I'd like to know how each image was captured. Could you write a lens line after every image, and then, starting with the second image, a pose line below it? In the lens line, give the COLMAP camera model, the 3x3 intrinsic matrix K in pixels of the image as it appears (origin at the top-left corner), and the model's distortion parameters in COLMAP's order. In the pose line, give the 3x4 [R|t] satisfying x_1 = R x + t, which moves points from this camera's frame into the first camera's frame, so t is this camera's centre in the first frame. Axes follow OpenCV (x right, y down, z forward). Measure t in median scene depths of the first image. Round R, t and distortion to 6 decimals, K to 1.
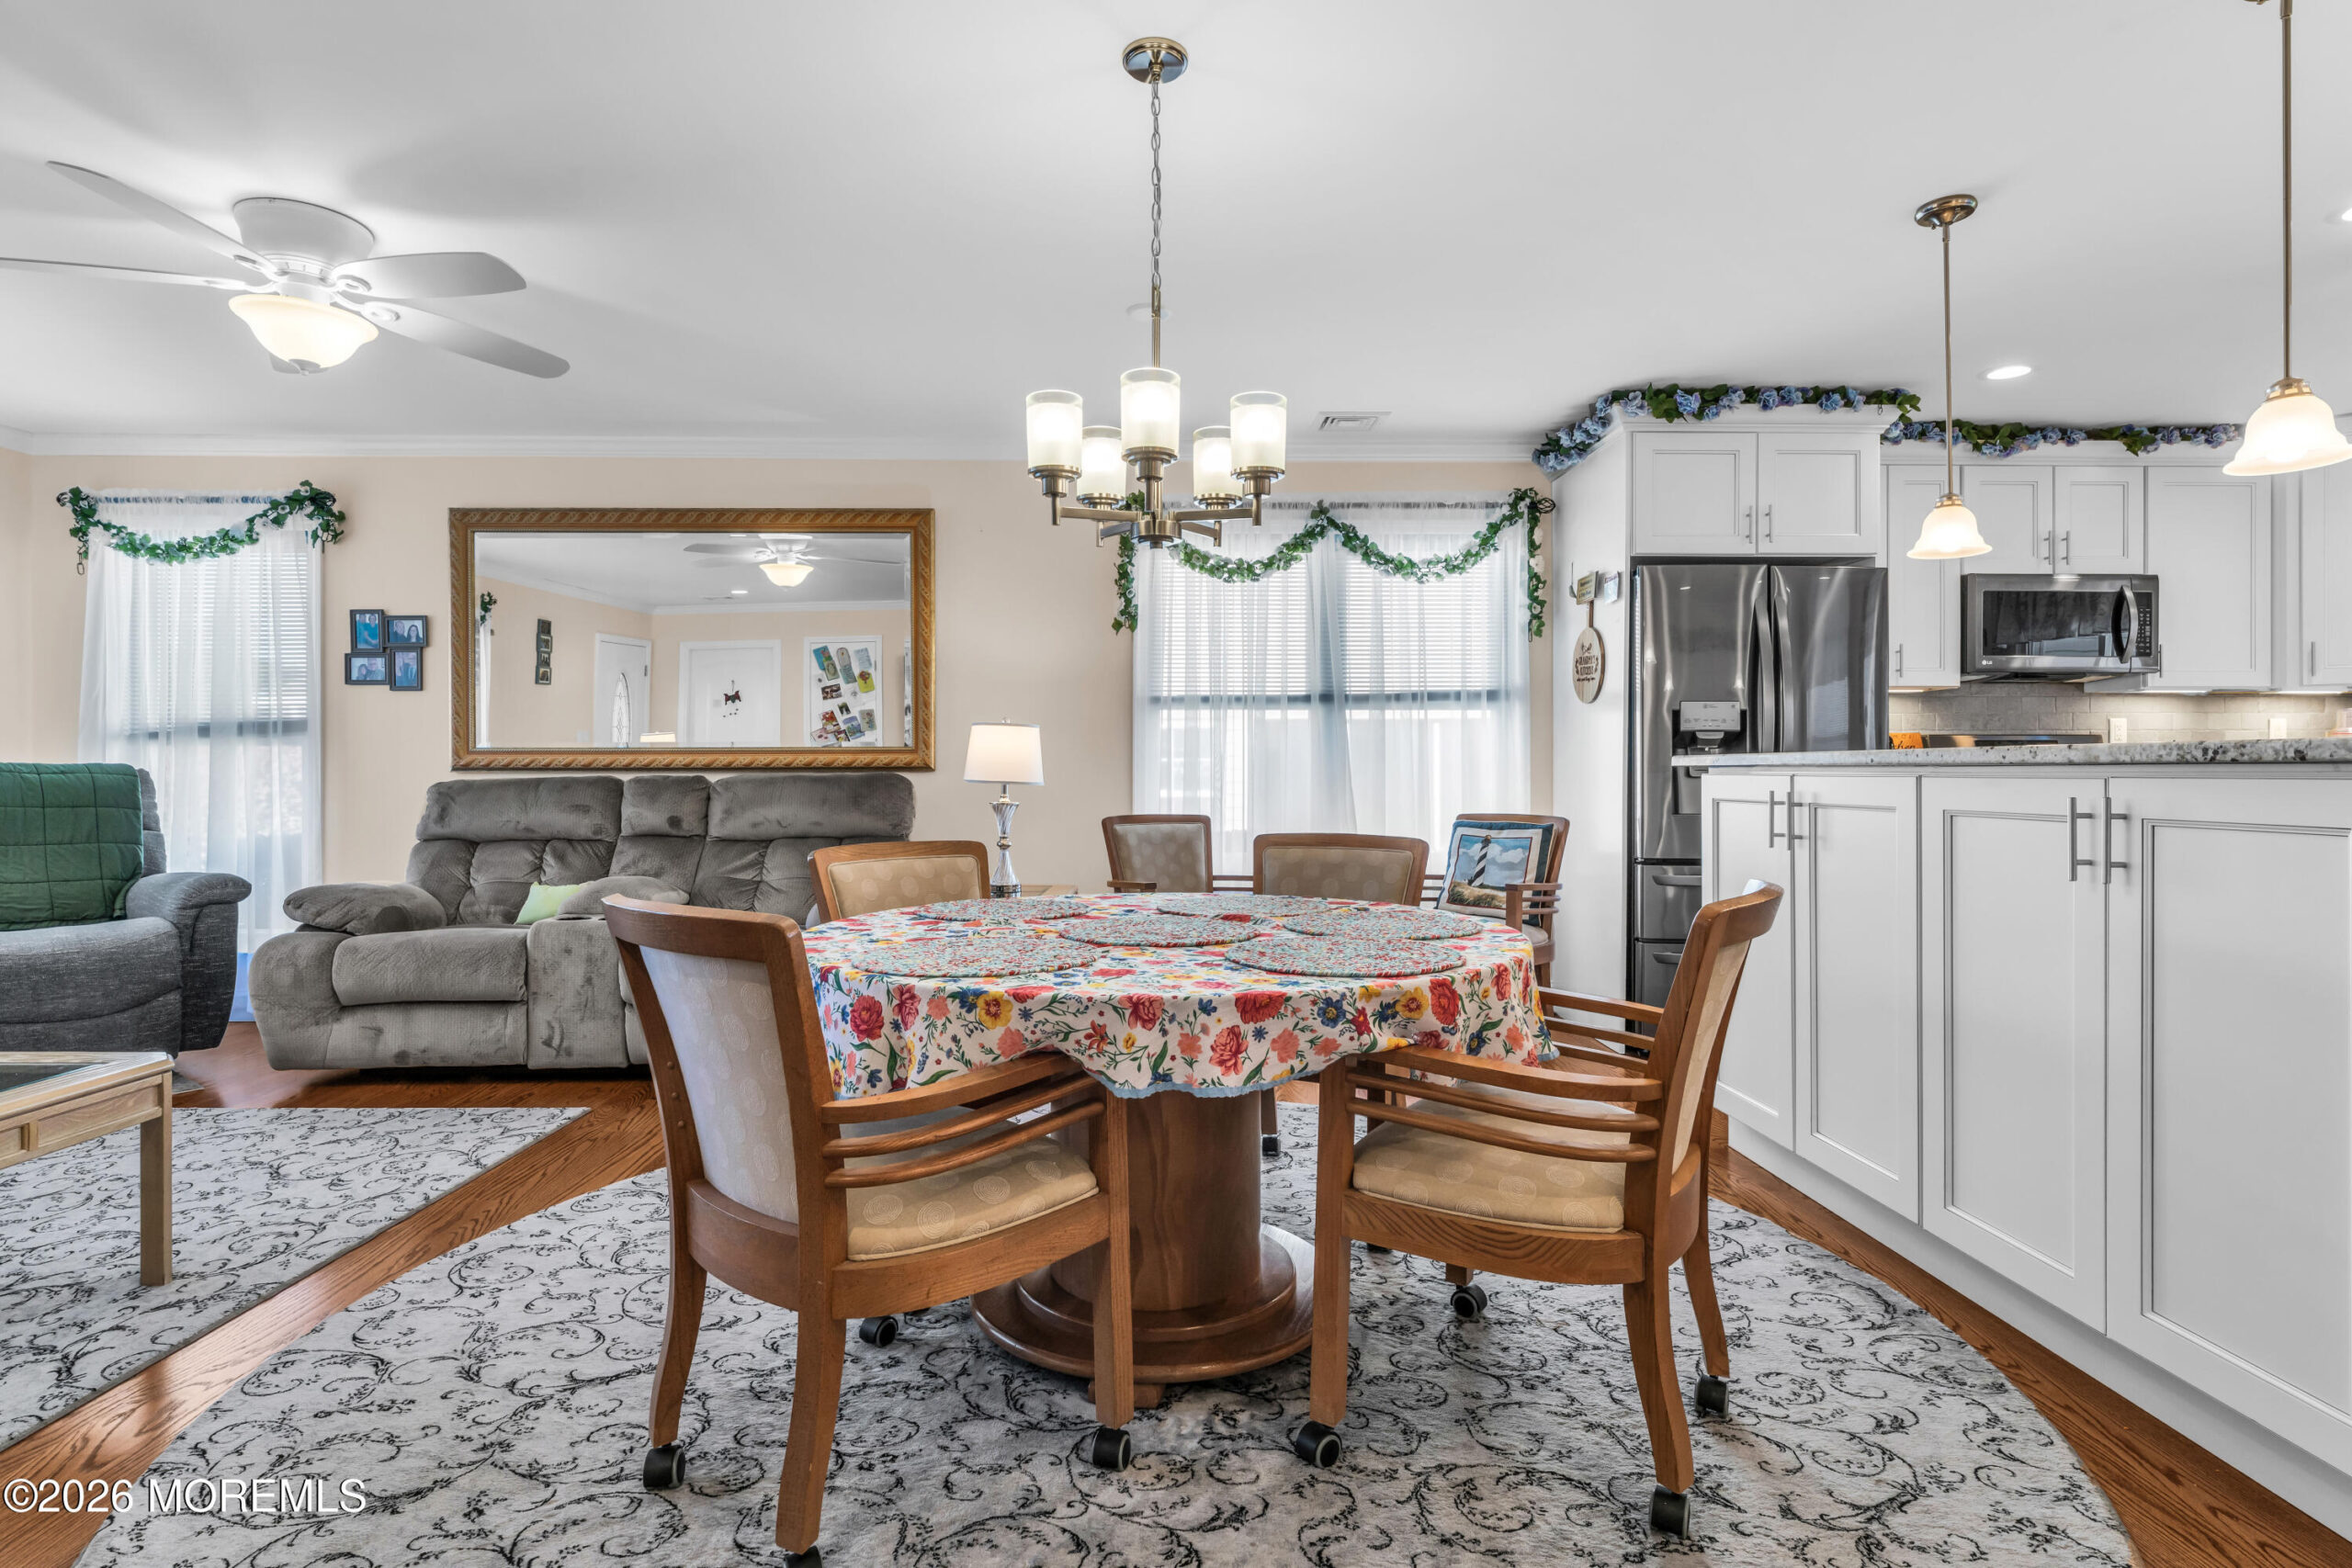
lens RADIAL K [[1186.5, 0, 1170.3], [0, 1186.5, 770.5], [0, 0, 1]] dist [-0.000574, -0.000341]
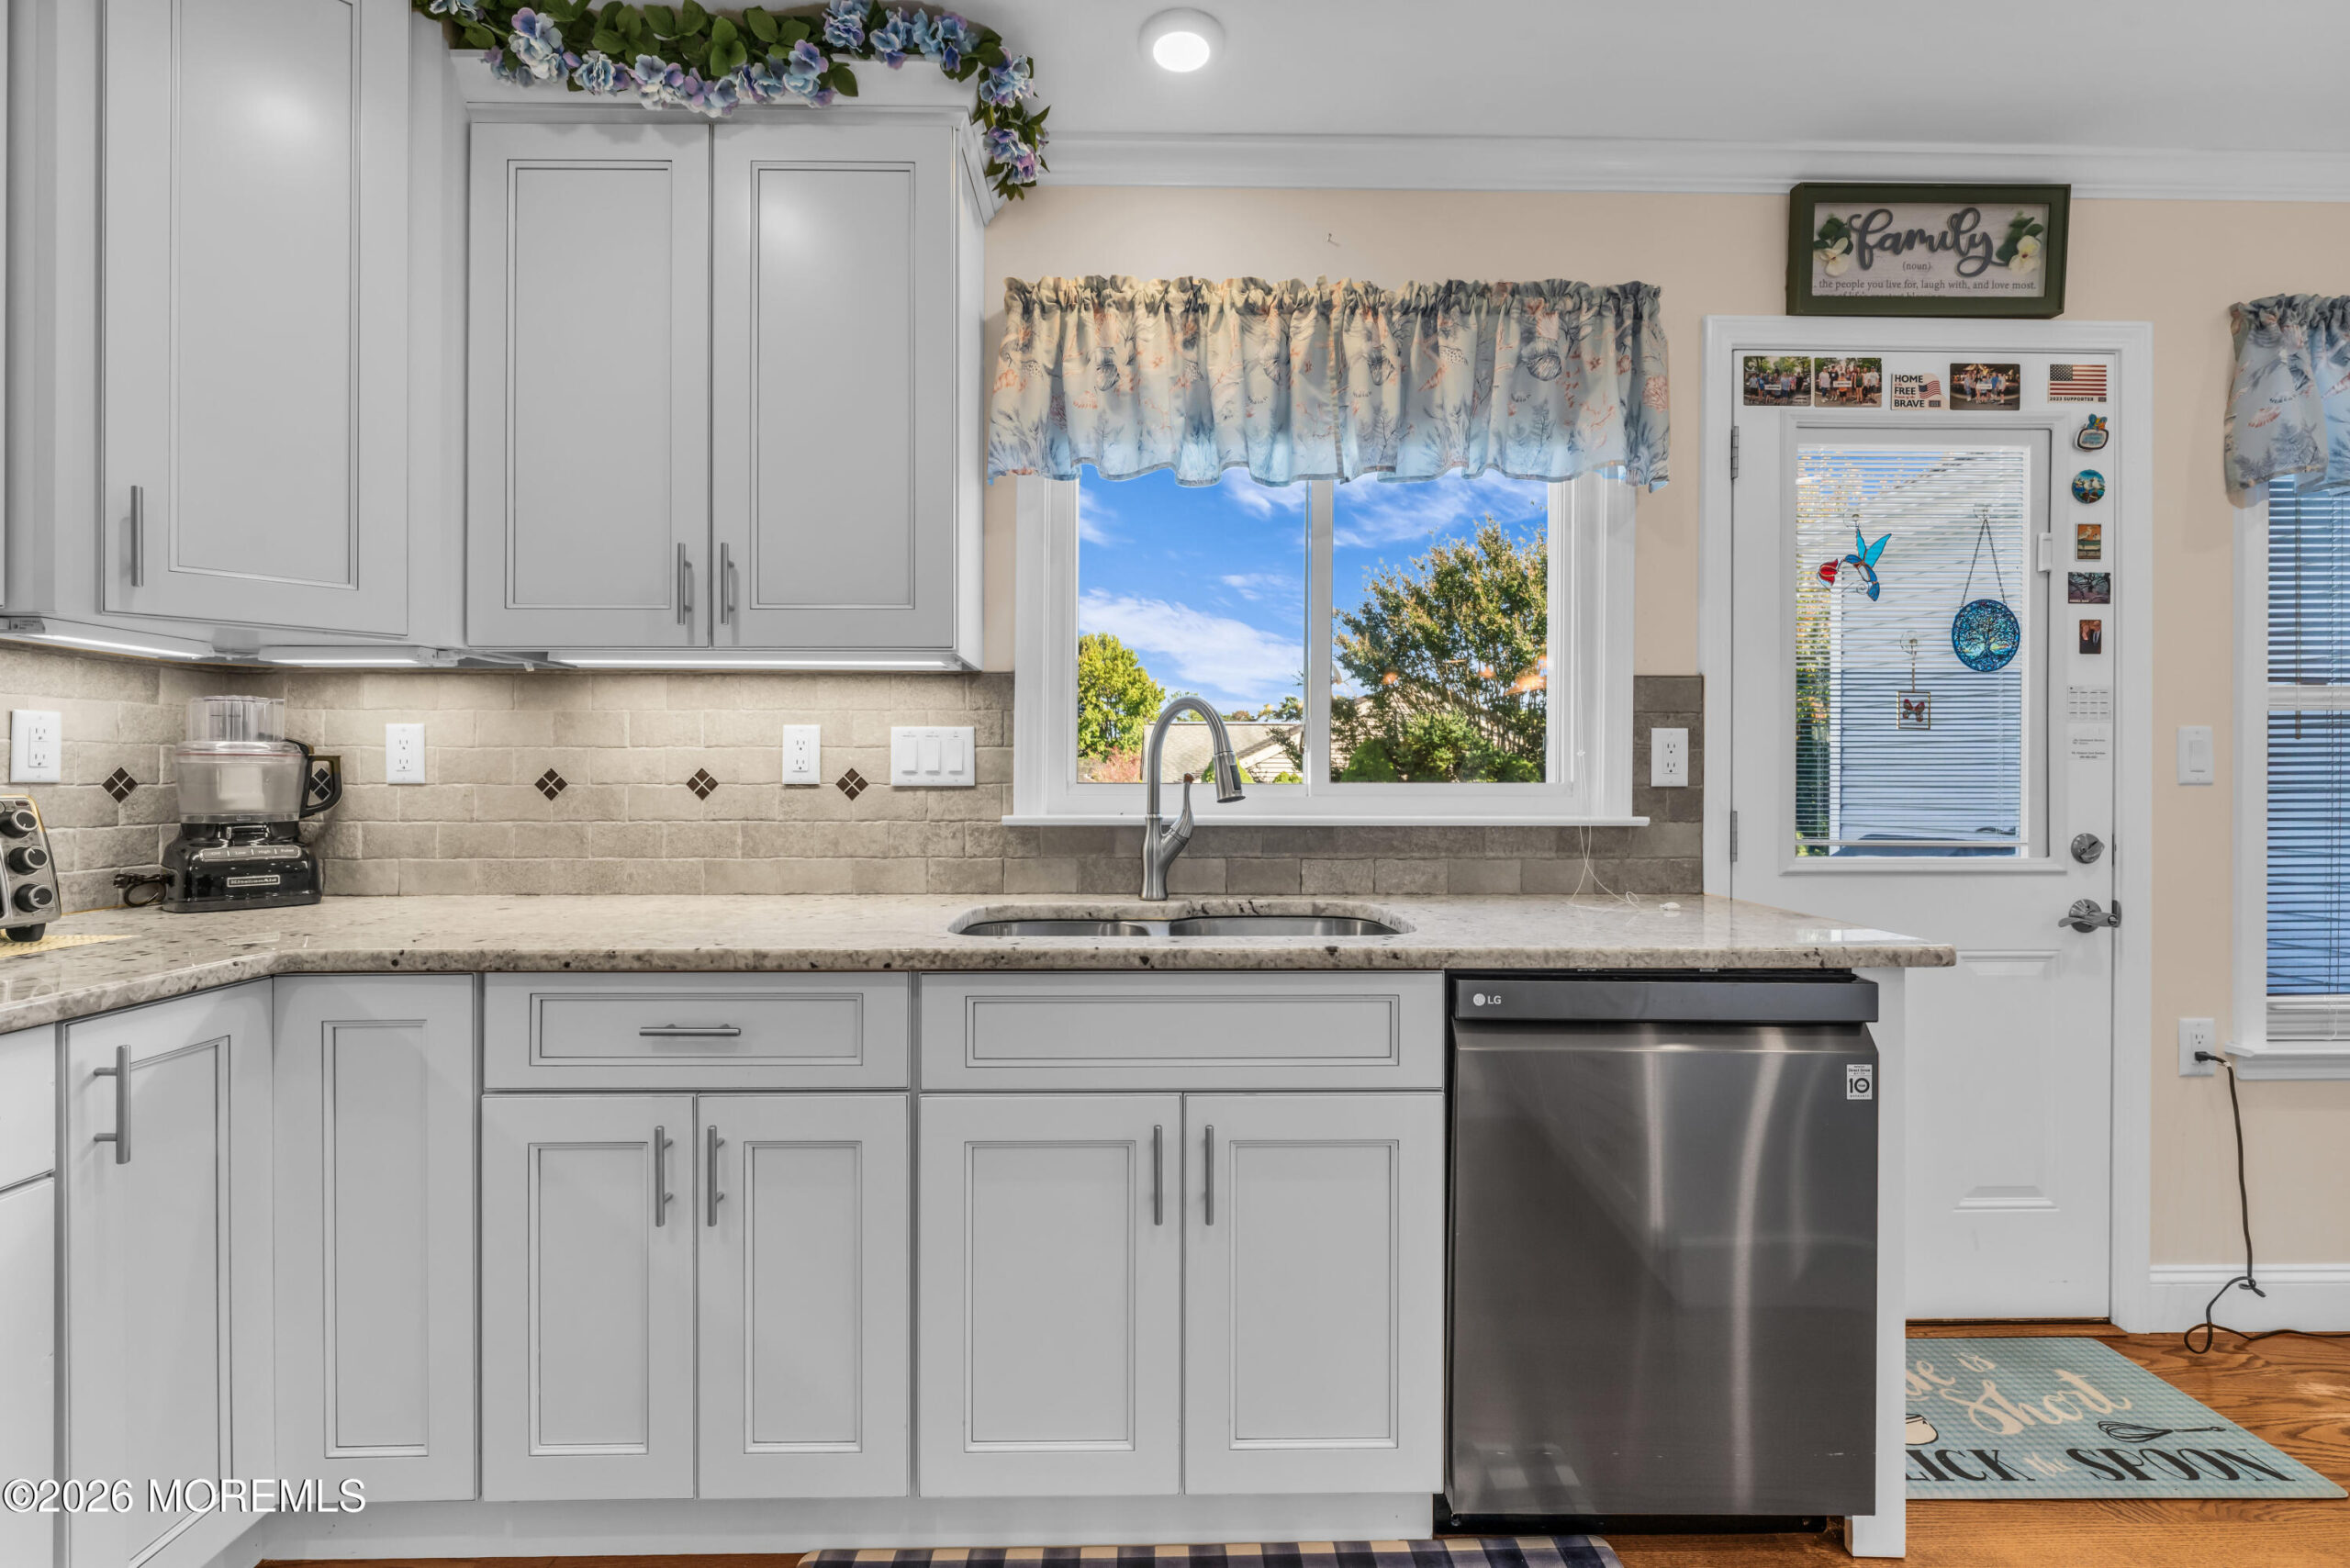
lens RADIAL K [[1044.5, 0, 1173.6], [0, 1044.5, 775.1], [0, 0, 1]] dist [0.000534, -0.000155]
pose [[0.003374, 0.004986, 0.999982, 0.668299], [0.001550, 0.999986, -0.004991, -0.022669], [-0.999993, 0.001567, 0.003366, 0.704985]]
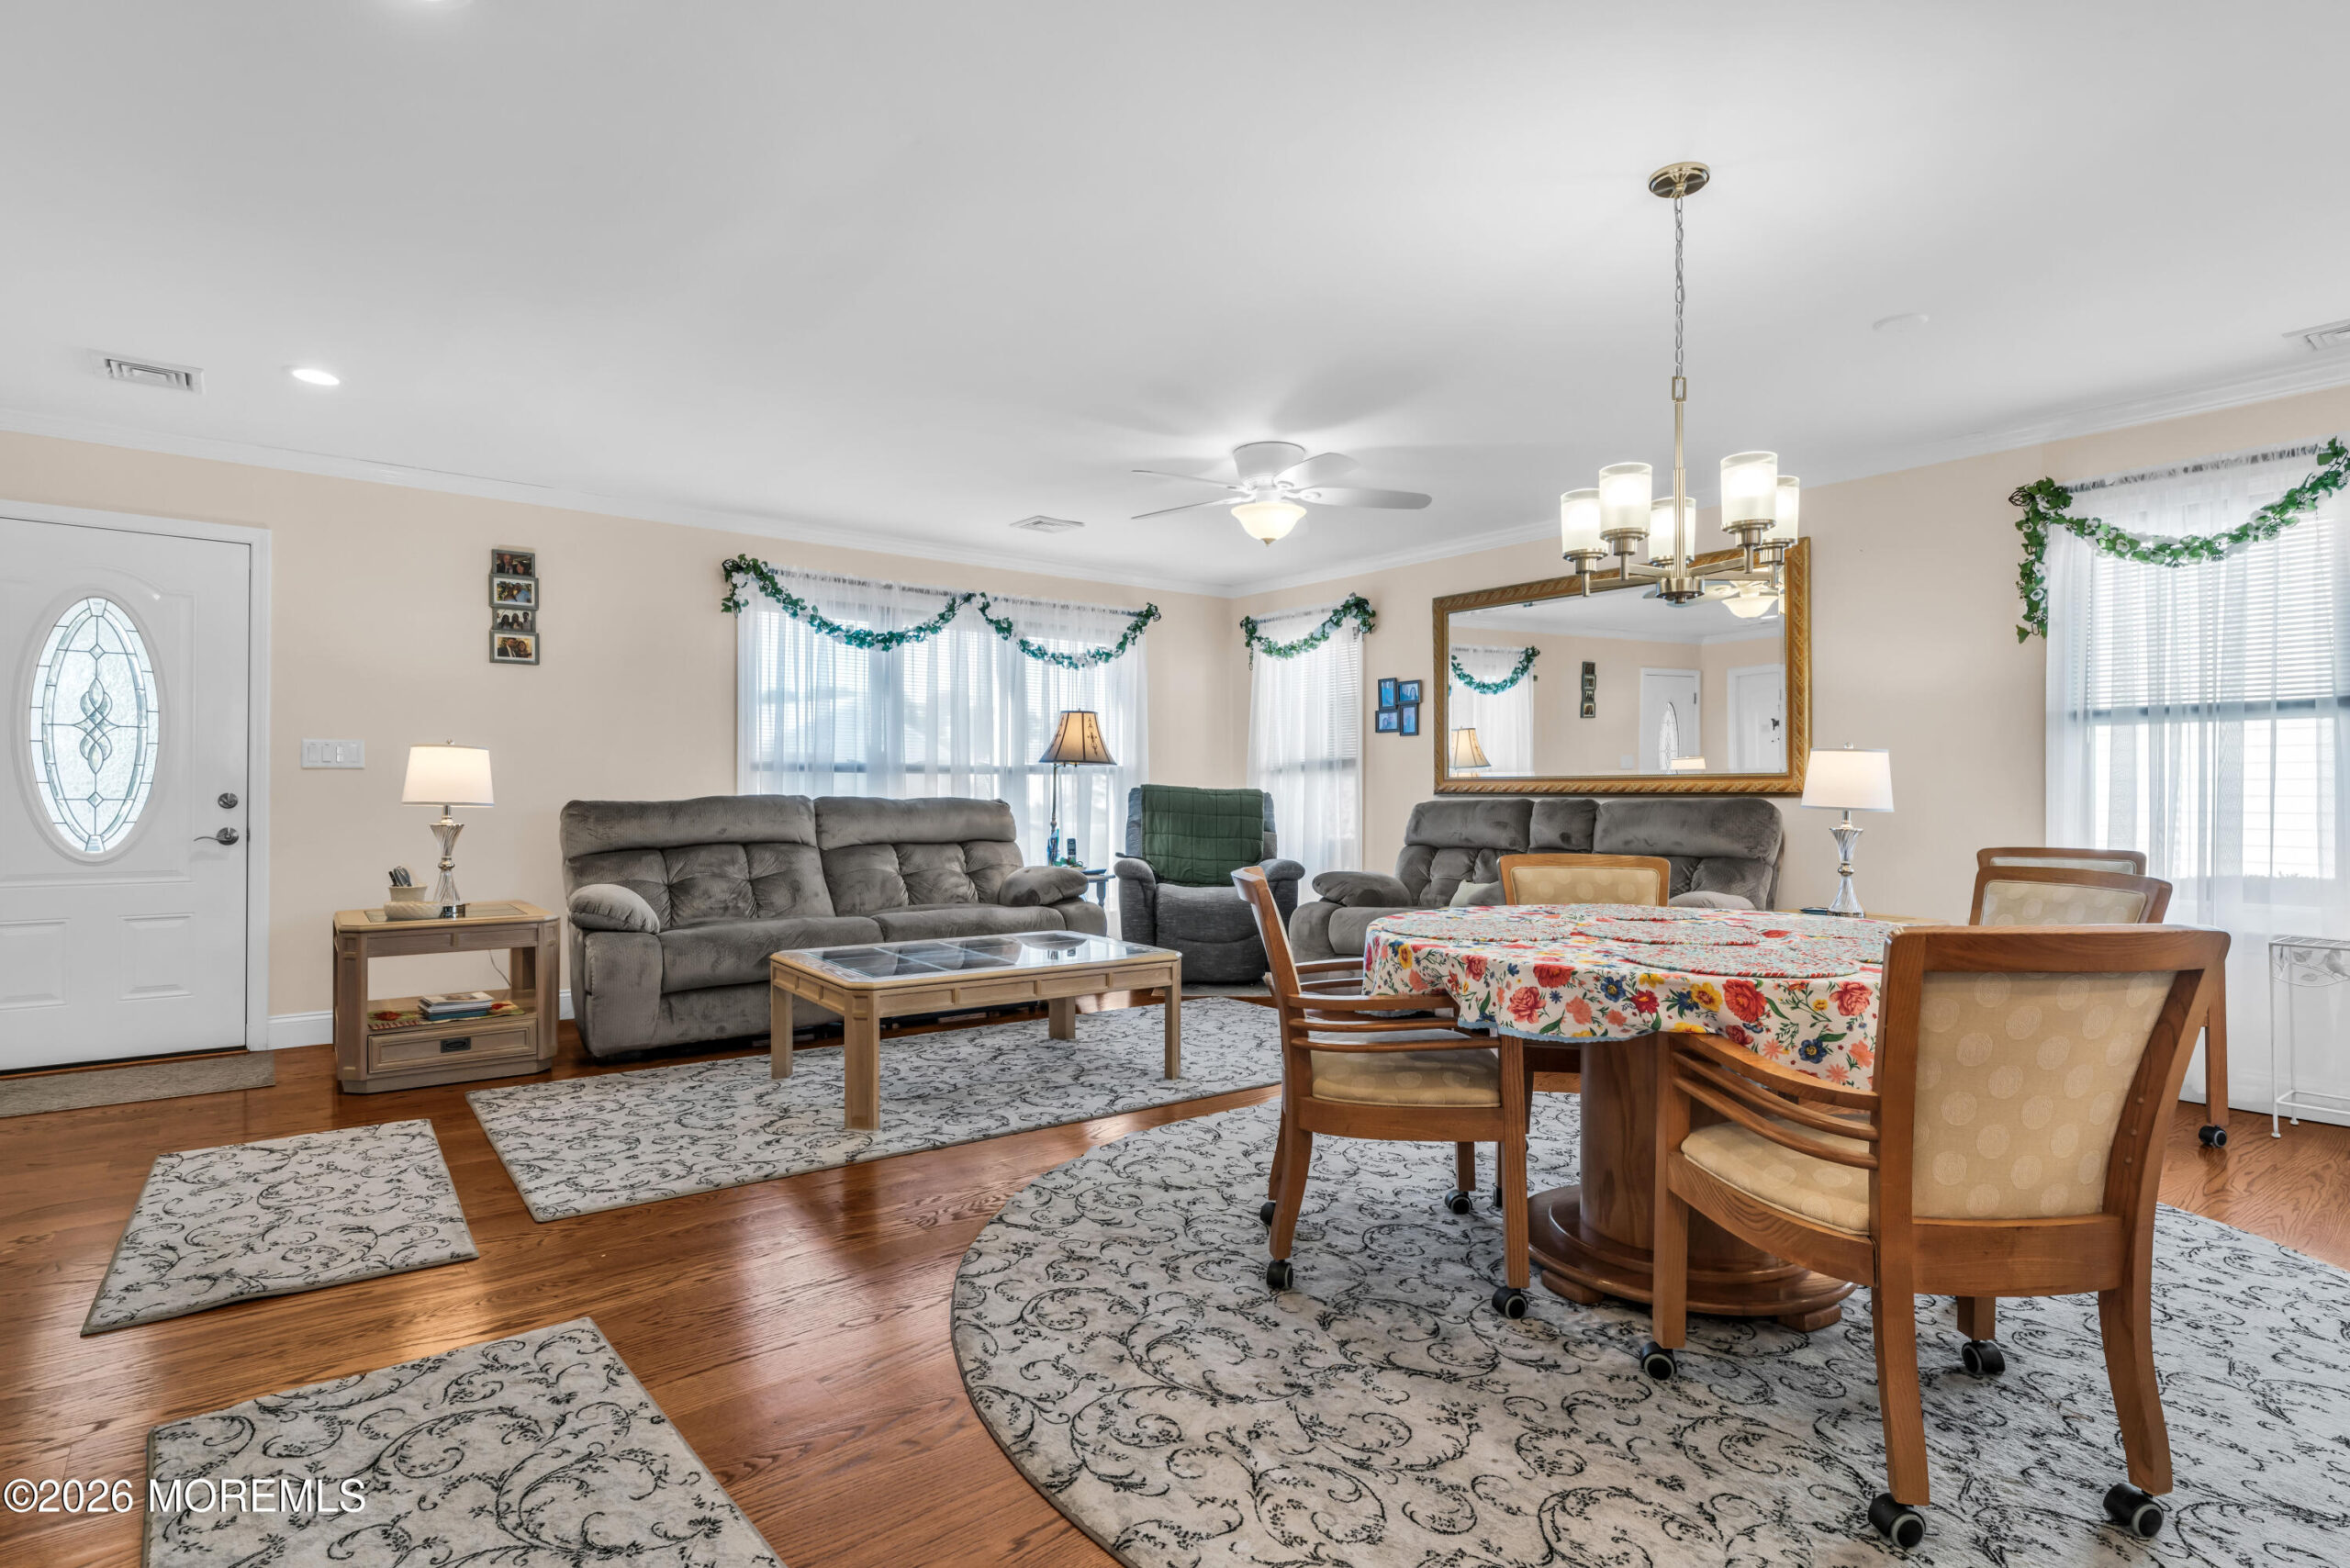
lens RADIAL K [[1183.8, 0, 1168.0], [0, 1183.8, 790.9], [0, 0, 1]] dist [-0.000790, -0.000487]
pose [[0.598903, 0.001497, -0.800820, 0.300440], [-0.004979, 0.999986, -0.001854, 0.000163], [0.800806, 0.005097, 0.598902, -0.041540]]
